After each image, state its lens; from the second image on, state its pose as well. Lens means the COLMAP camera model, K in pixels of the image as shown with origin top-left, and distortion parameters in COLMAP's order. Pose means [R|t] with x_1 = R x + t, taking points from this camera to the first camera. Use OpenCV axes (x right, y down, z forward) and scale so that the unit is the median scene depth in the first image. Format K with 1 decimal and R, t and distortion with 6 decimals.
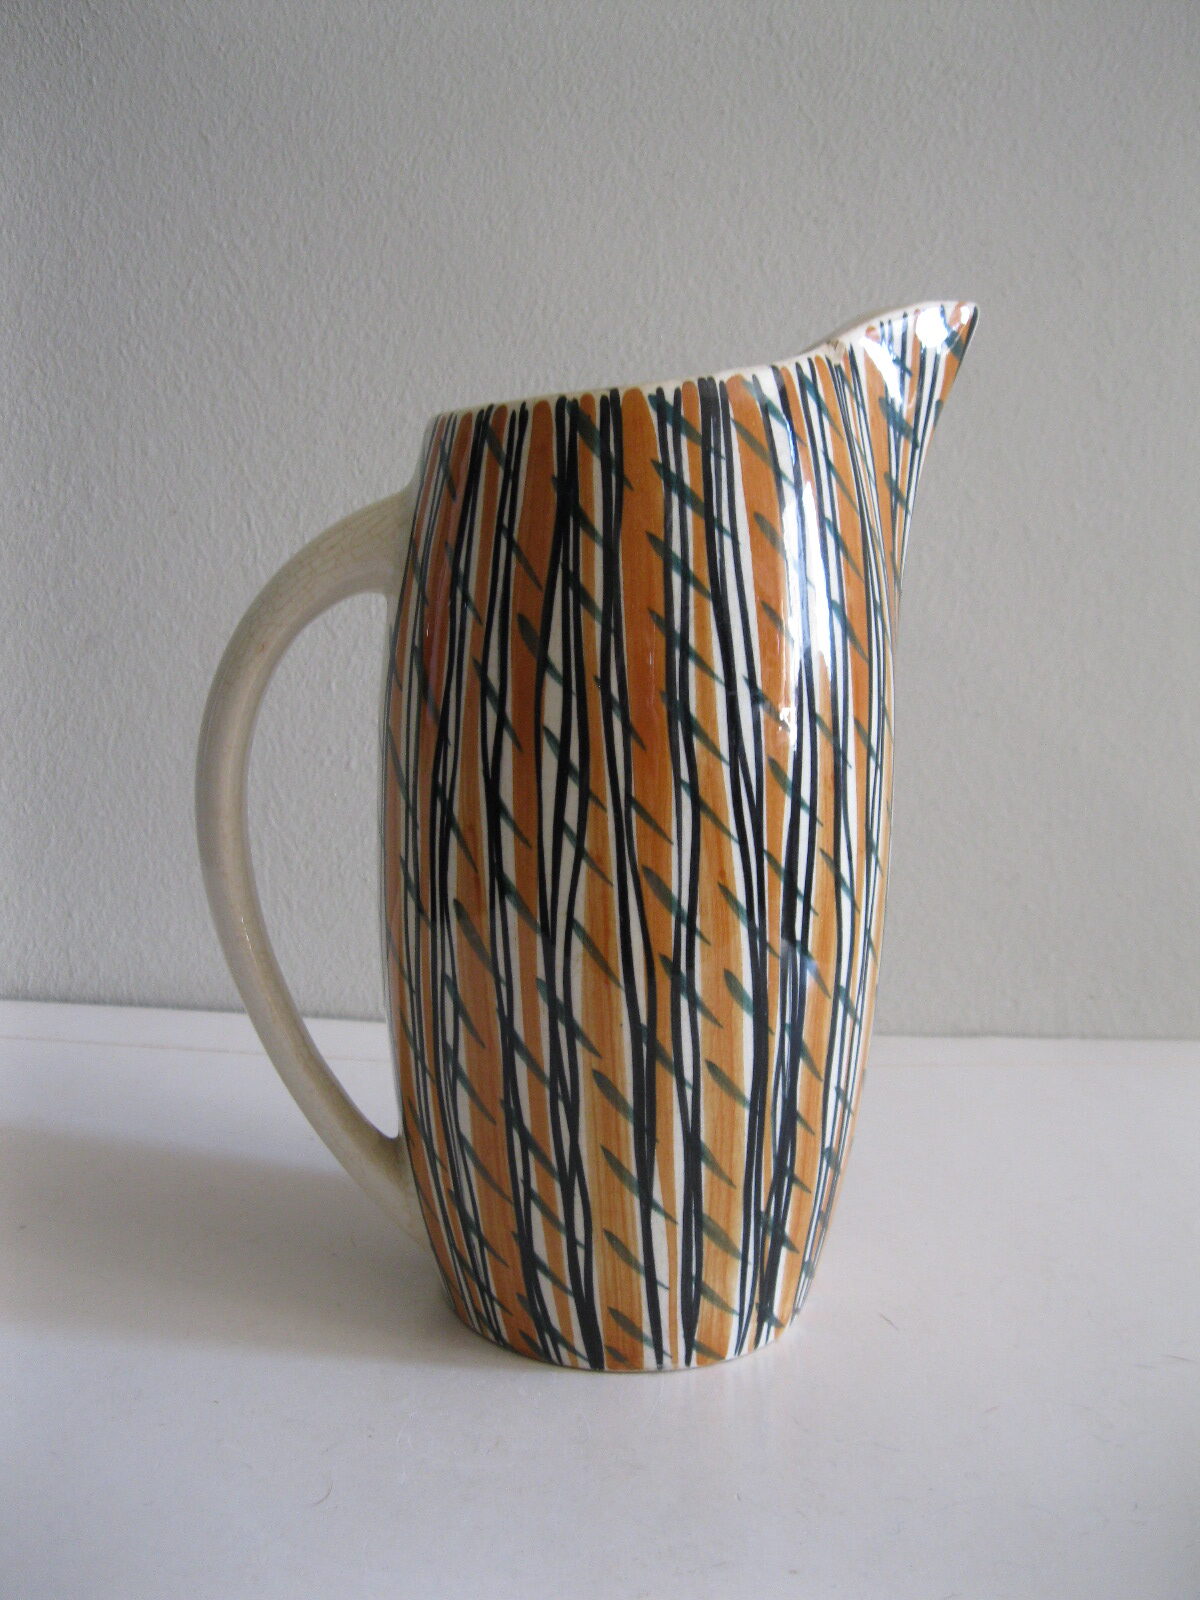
lens RADIAL K [[1623.7, 0, 628.9], [0, 1623.7, 740.9], [0, 0, 1]] dist [-0.115652, 0.036841]
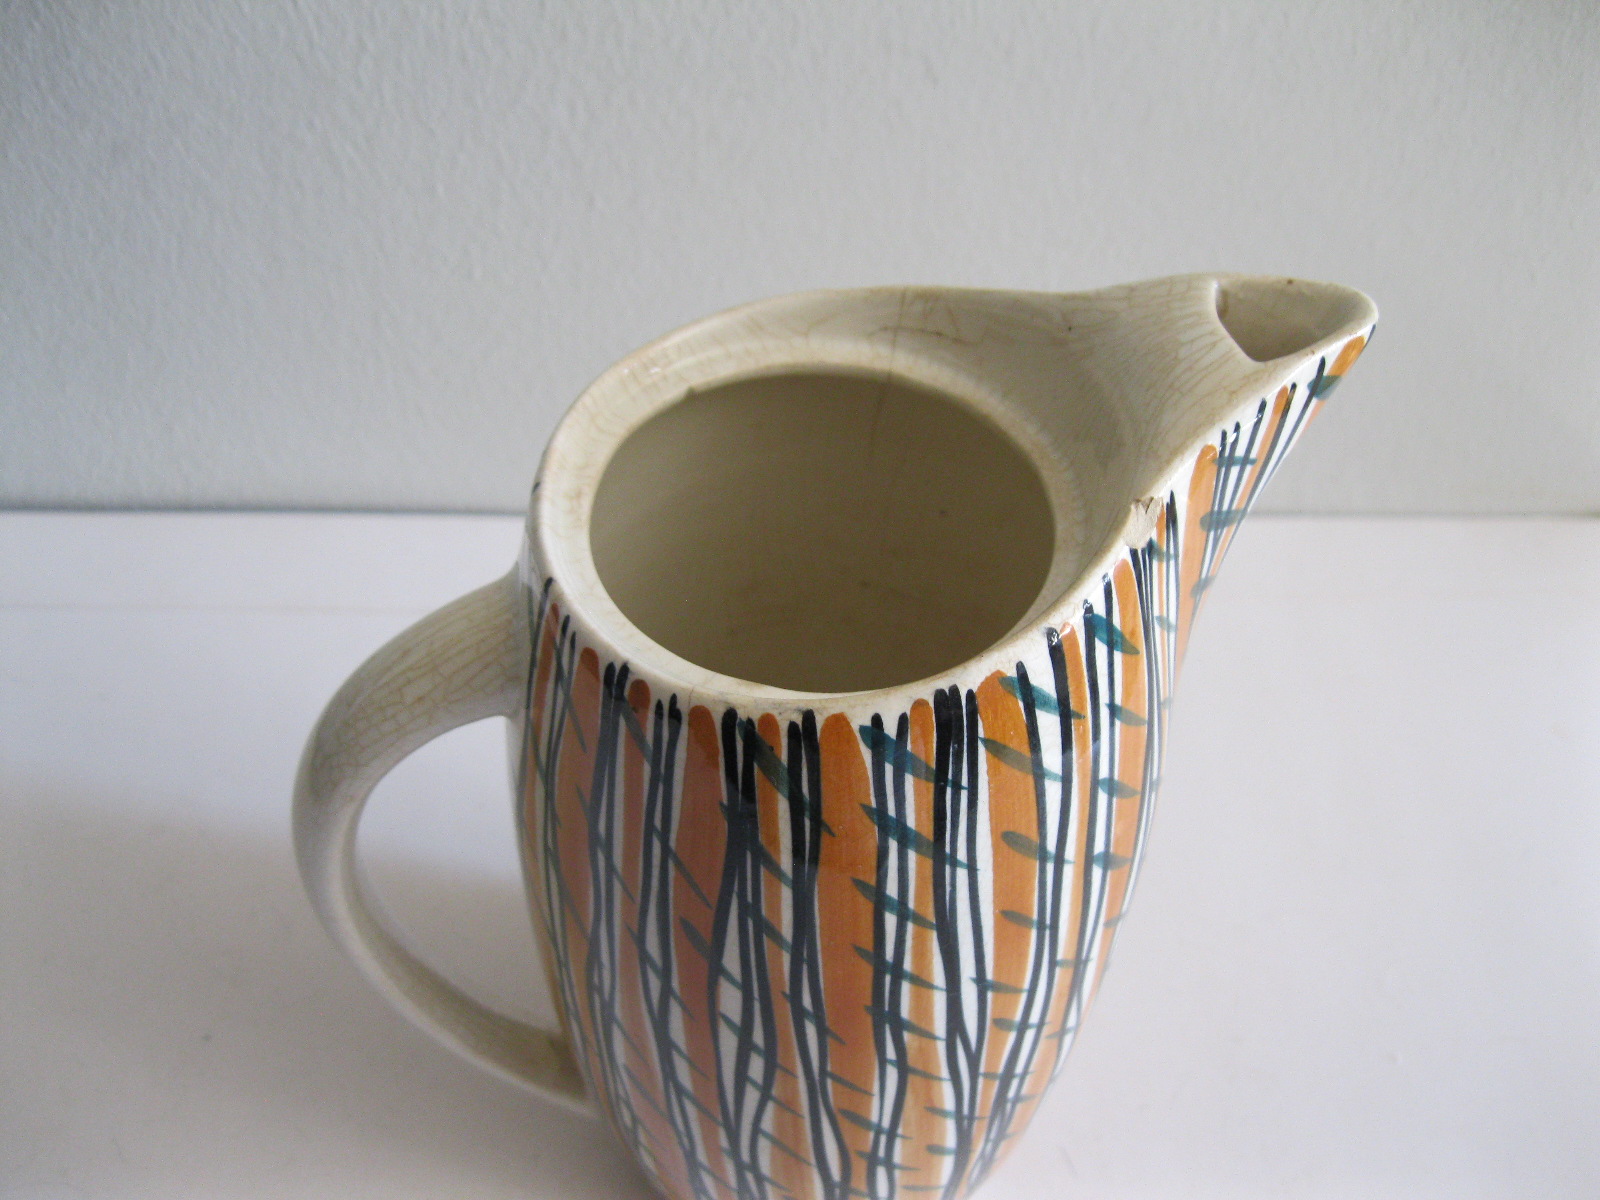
lens RADIAL K [[1623.7, 0, 800.0], [0, 1623.7, 600.0], [0, 0, 1]] dist [-0.115652, 0.036841]
pose [[0.999989, 0.003920, -0.002470, -0.011169], [-0.001472, 0.774226, 0.632908, -0.680599], [0.004393, -0.632898, 0.774223, 0.509440]]
